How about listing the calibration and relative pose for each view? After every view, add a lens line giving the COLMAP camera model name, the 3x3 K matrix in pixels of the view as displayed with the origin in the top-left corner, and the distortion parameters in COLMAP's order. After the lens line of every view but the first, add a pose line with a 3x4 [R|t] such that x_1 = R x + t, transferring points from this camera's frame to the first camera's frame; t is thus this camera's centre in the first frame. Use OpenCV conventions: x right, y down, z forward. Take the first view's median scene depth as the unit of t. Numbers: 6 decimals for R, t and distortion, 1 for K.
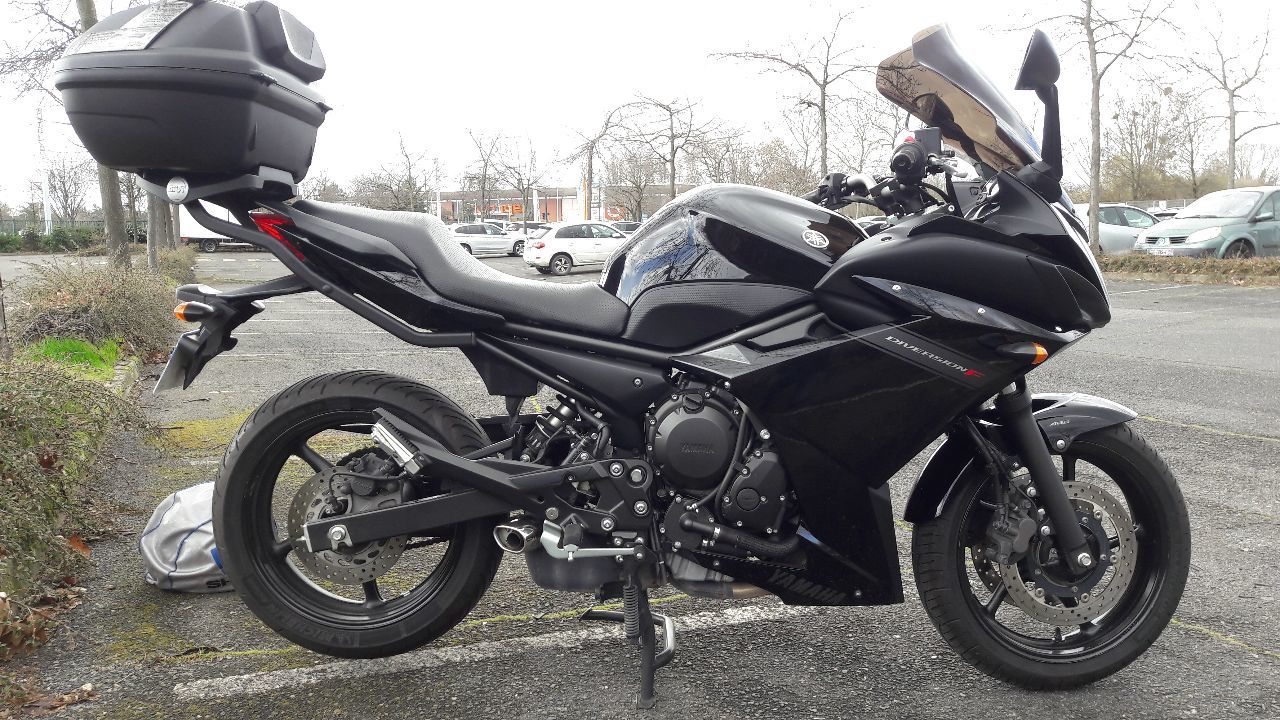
lens RADIAL K [[961.9, 0, 640.0], [0, 961.9, 359.1], [0, 0, 1]] dist [0.047152, -0.037585]
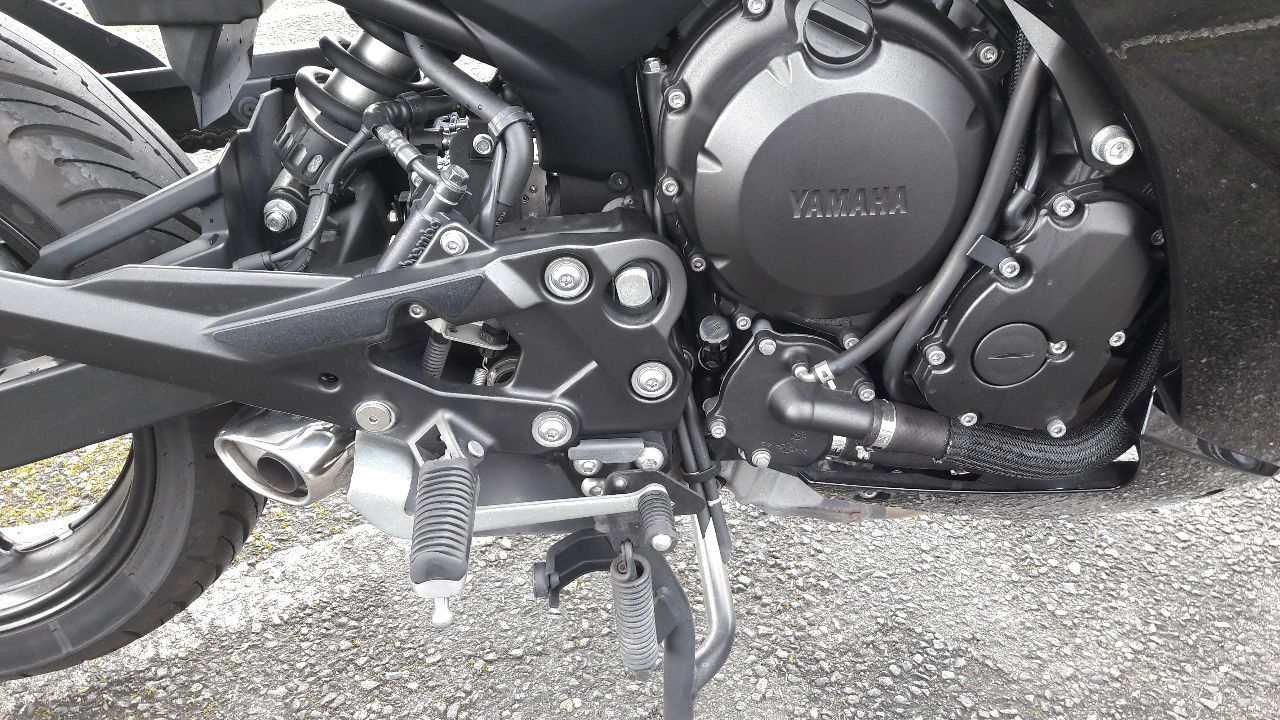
lens RADIAL K [[961.9, 0, 610.4], [0, 961.9, 345.5], [0, 0, 1]] dist [0.047152, -0.037585]
pose [[0.995866, -0.081226, 0.040662, -0.025009], [0.051997, 0.876801, 0.478033, -0.009521], [-0.074481, -0.473942, 0.877400, 0.723504]]
